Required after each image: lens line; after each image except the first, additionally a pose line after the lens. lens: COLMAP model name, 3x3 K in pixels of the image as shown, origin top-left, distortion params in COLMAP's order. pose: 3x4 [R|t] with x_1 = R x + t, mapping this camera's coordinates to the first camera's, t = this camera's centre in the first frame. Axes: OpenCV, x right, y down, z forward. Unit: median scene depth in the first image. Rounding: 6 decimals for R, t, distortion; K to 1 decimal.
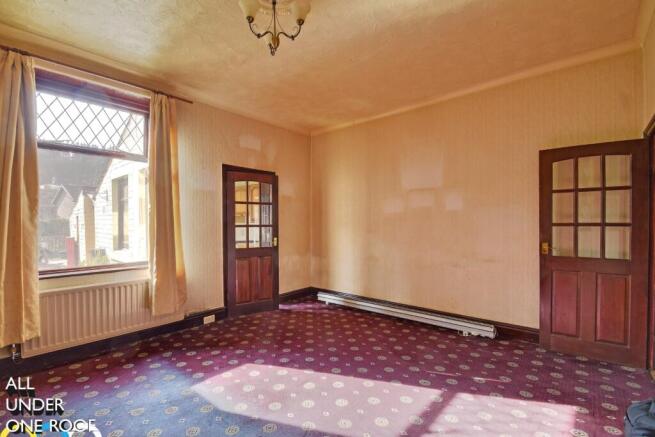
lens RADIAL K [[289.5, 0, 321.5], [0, 289.5, 226.9], [0, 0, 1]] dist [0.000299, -0.000174]
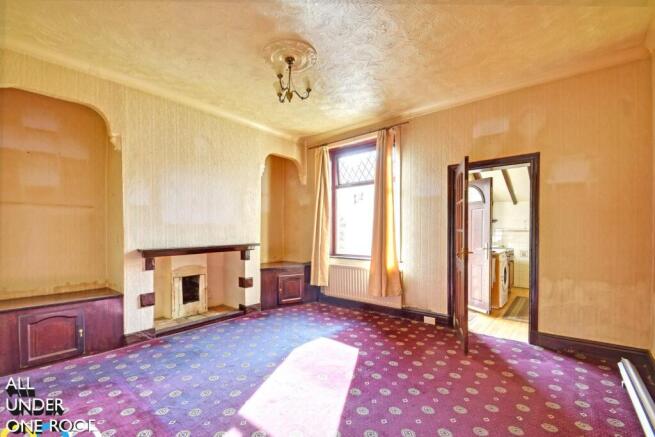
lens RADIAL K [[289.5, 0, 321.5], [0, 289.5, 226.9], [0, 0, 1]] dist [0.000299, -0.000174]
pose [[0.025321, -0.007374, -0.999652, 0.809646], [-0.008550, 0.999935, -0.007593, -0.003330], [0.999643, 0.008740, 0.025256, 0.744360]]
